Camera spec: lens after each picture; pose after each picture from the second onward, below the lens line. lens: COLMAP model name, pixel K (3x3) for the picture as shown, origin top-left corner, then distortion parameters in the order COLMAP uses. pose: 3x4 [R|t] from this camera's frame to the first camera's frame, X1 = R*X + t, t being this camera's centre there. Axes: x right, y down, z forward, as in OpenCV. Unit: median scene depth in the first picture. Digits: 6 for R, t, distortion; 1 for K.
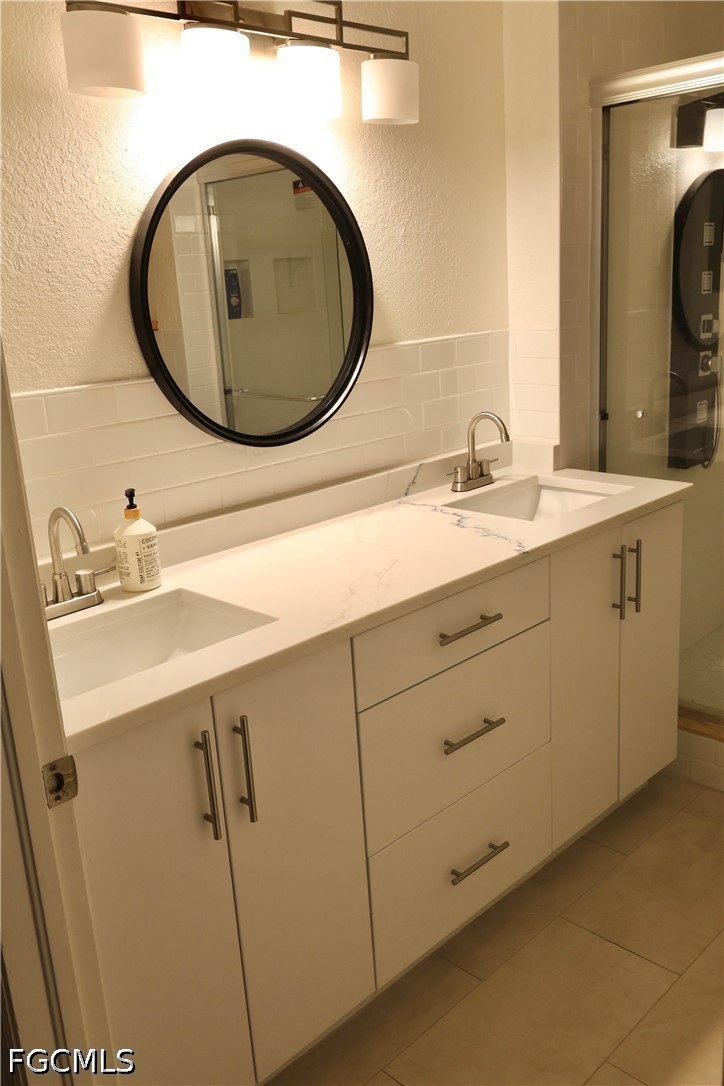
lens RADIAL K [[954.8, 0, 362.0], [0, 954.8, 543.0], [0, 0, 1]] dist [0.003873, 0.008473]
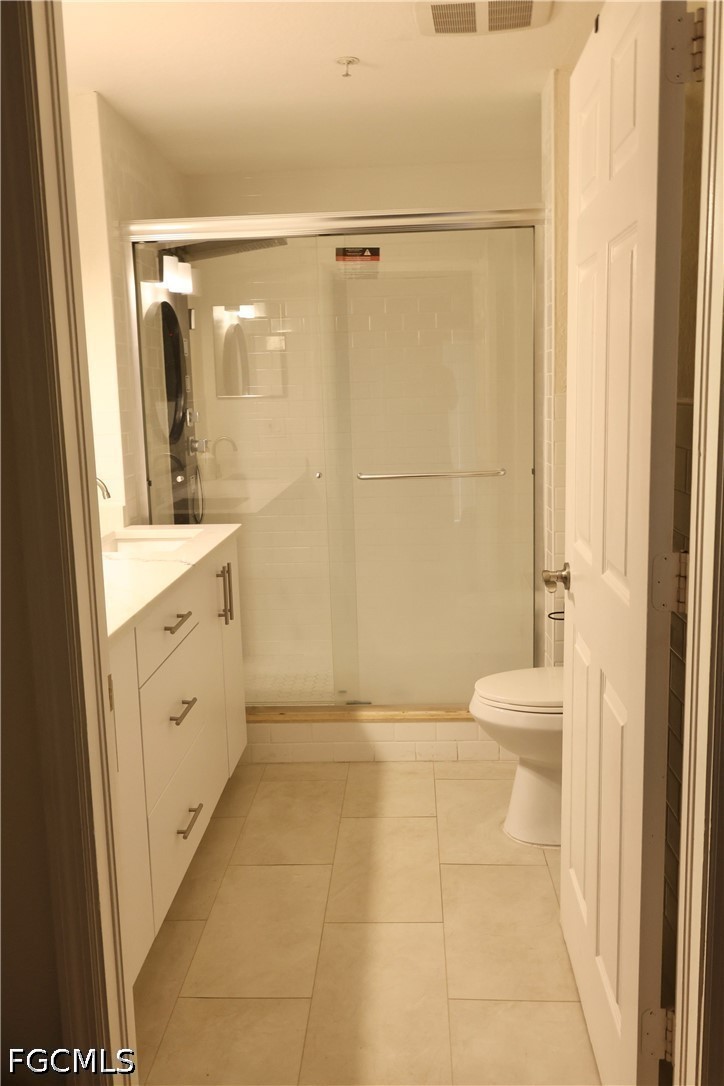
lens RADIAL K [[954.8, 0, 362.0], [0, 954.8, 543.0], [0, 0, 1]] dist [0.003873, 0.008473]
pose [[0.743476, -0.070136, 0.665074, -0.449740], [0.161755, 0.983816, -0.077075, 0.101340], [-0.648905, 0.164882, 0.742789, -0.098725]]
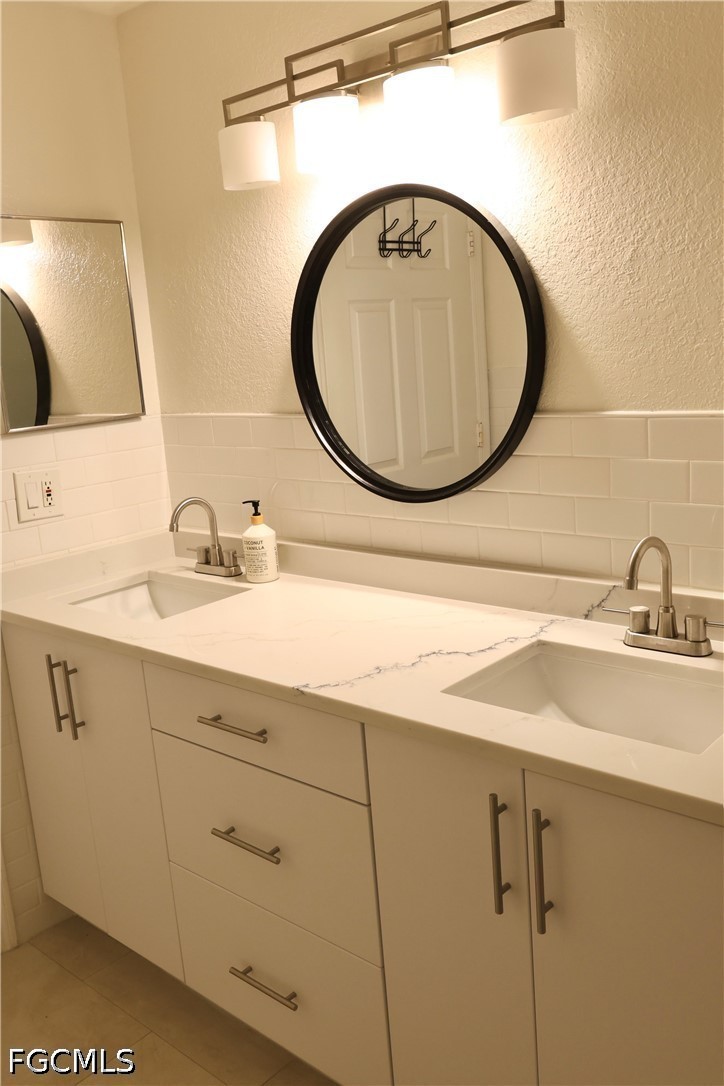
lens RADIAL K [[954.8, 0, 362.0], [0, 954.8, 543.0], [0, 0, 1]] dist [0.003873, 0.008473]
pose [[0.056209, 0.262981, -0.963162, 0.792437], [-0.199890, 0.948120, 0.247208, -0.274287], [0.978205, 0.178631, 0.105860, 0.817521]]
